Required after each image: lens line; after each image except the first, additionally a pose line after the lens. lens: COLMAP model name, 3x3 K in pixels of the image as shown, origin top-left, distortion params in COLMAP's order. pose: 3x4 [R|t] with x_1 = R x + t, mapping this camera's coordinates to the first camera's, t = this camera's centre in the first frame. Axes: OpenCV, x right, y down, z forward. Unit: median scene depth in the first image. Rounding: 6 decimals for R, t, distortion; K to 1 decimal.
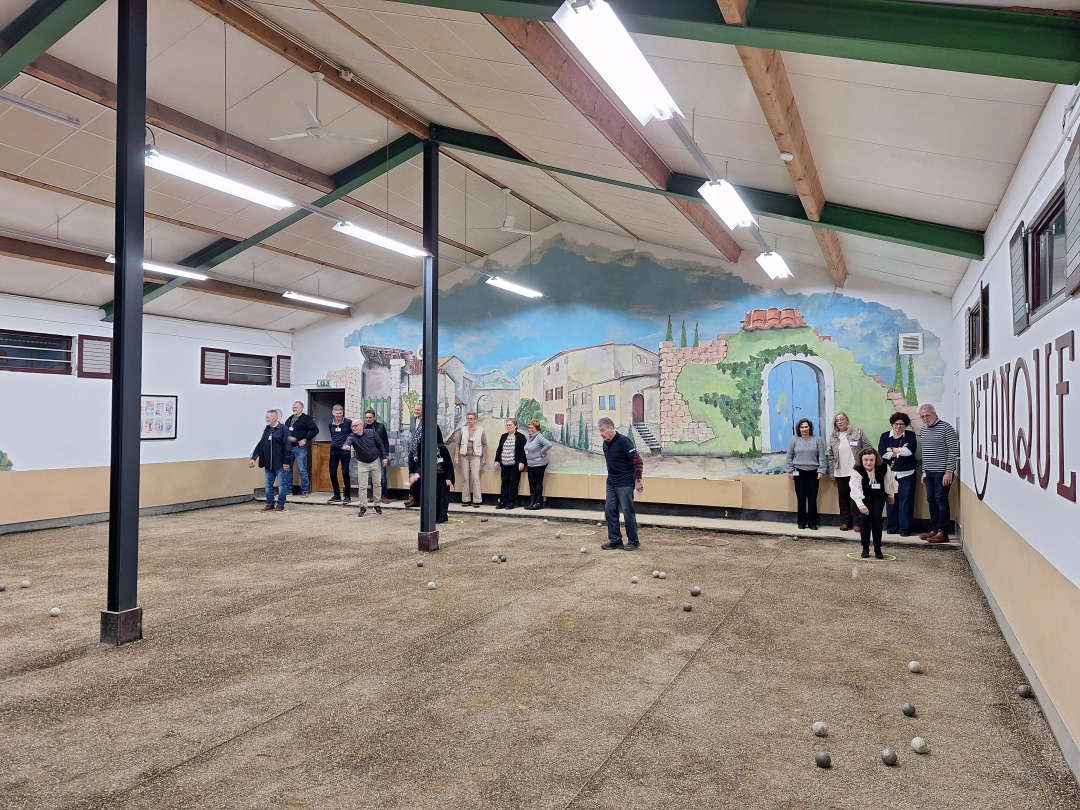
lens RADIAL K [[752.0, 0, 545.9], [0, 752.0, 399.7], [0, 0, 1]] dist [0.099803, -0.108472]
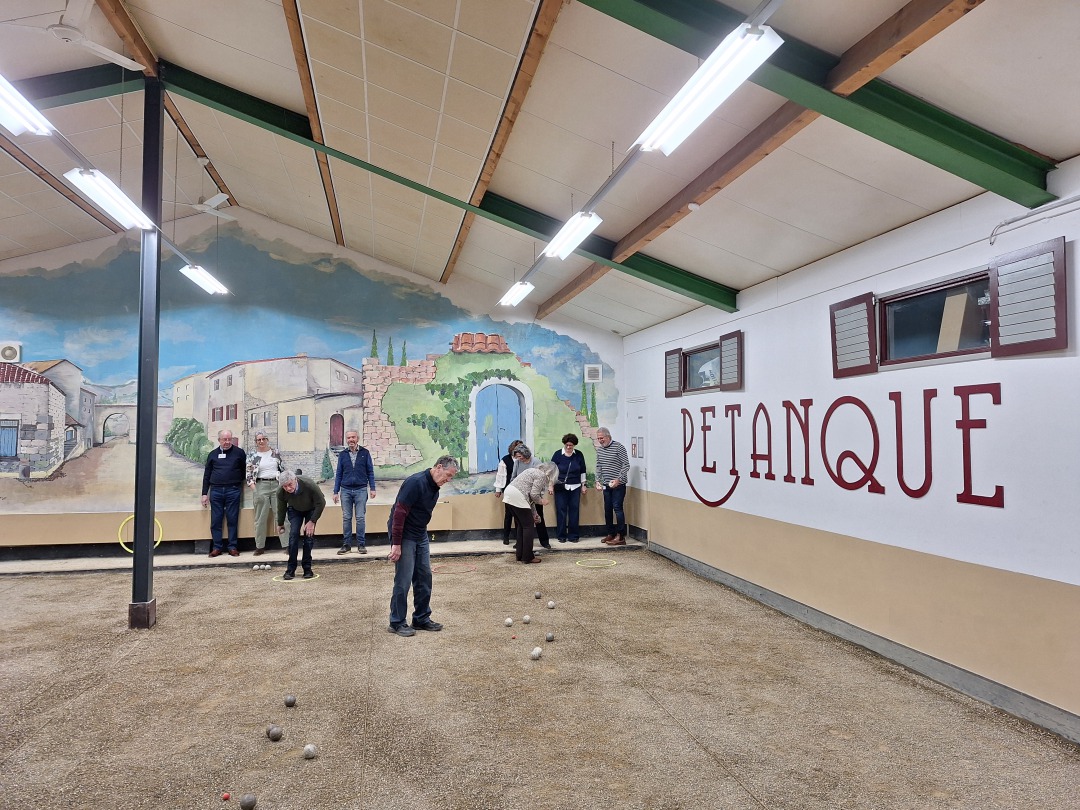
lens RADIAL K [[752.0, 0, 559.4], [0, 752.0, 401.0], [0, 0, 1]] dist [0.099803, -0.108472]
pose [[0.789400, 0.020145, 0.613548, -0.237057], [-0.008649, 0.999727, -0.021697, -0.006048], [-0.613818, 0.011821, 0.789359, 0.123581]]
